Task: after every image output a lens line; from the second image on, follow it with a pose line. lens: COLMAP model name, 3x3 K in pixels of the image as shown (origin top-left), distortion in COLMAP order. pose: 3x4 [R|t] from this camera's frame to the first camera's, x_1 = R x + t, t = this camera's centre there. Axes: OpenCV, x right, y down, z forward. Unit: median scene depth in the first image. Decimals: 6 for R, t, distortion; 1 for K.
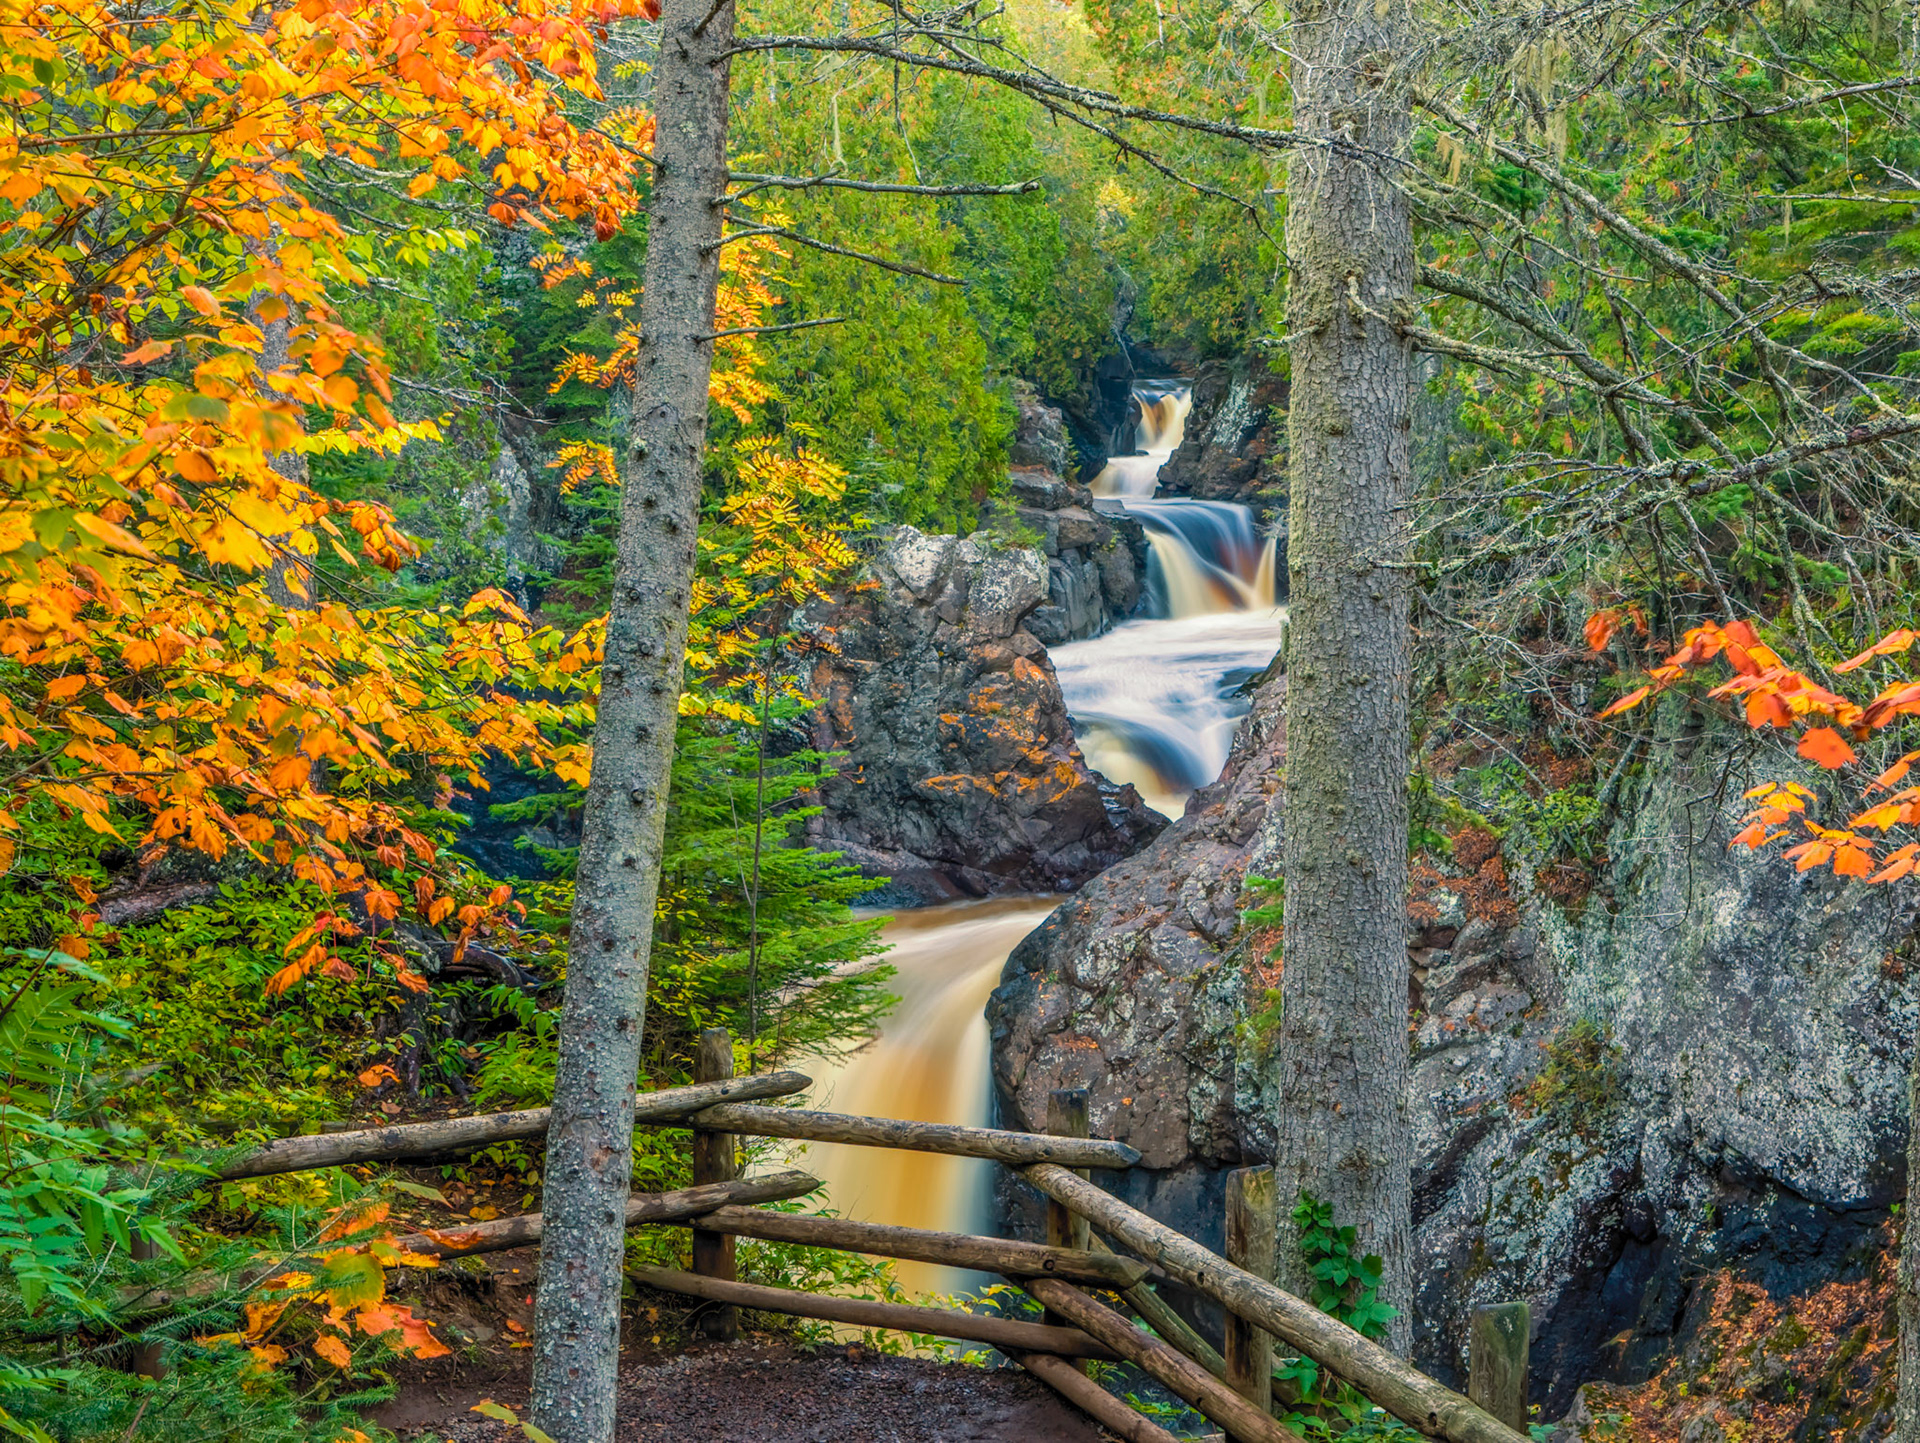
lens RADIAL K [[2664.8, 0, 960.0], [0, 2664.8, 721.5], [0, 0, 1]] dist [-0.021390, 0.011194]
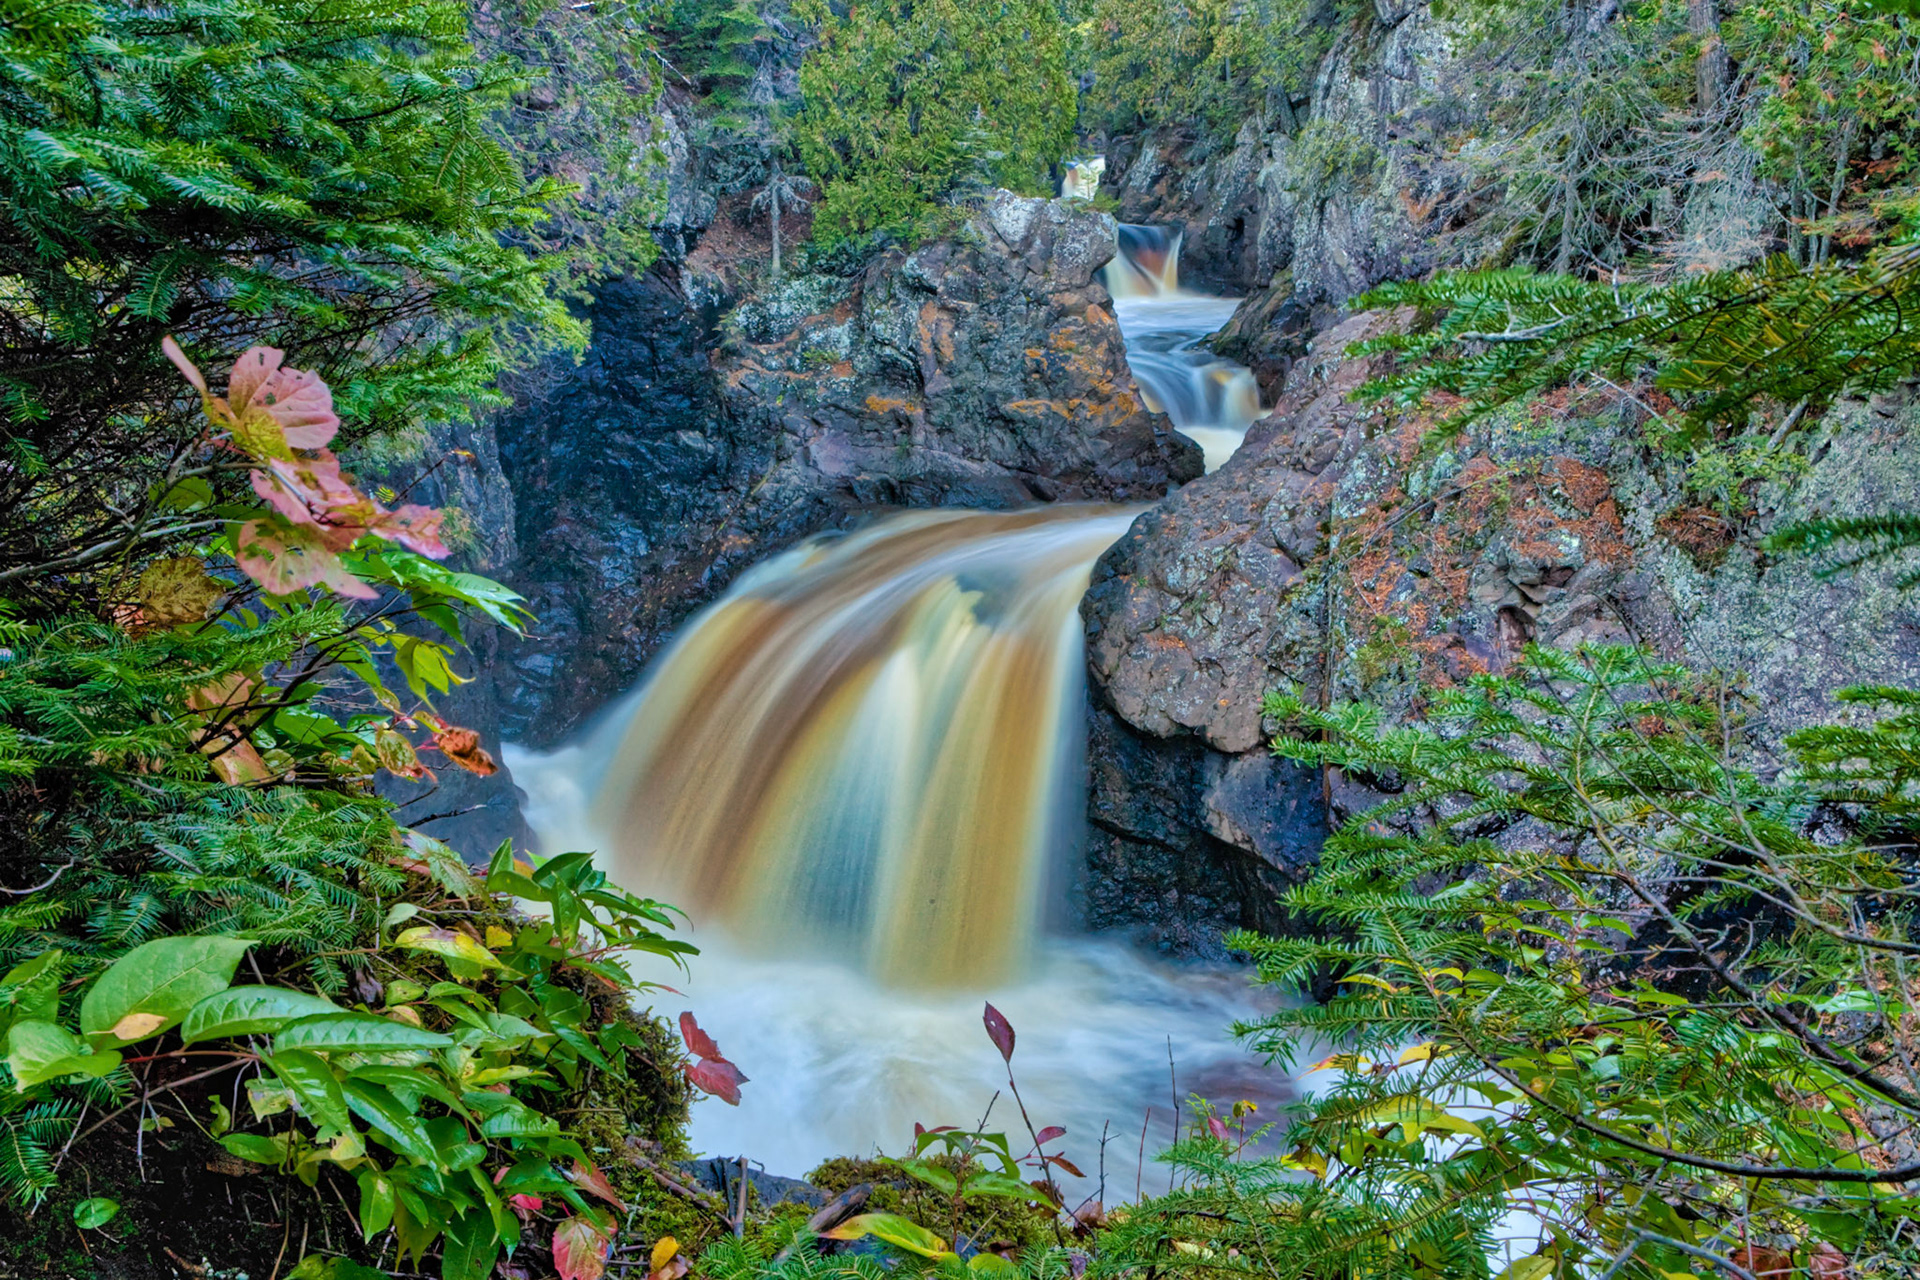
lens RADIAL K [[1496.1, 0, 960.0], [0, 1496.1, 640.0], [0, 0, 1]] dist [-0.092204, 0.106732]
pose [[0.999092, 0.029847, 0.030409, -0.061788], [-0.034830, 0.983168, 0.179353, 0.007608], [-0.024544, -0.180249, 0.983315, 0.356612]]
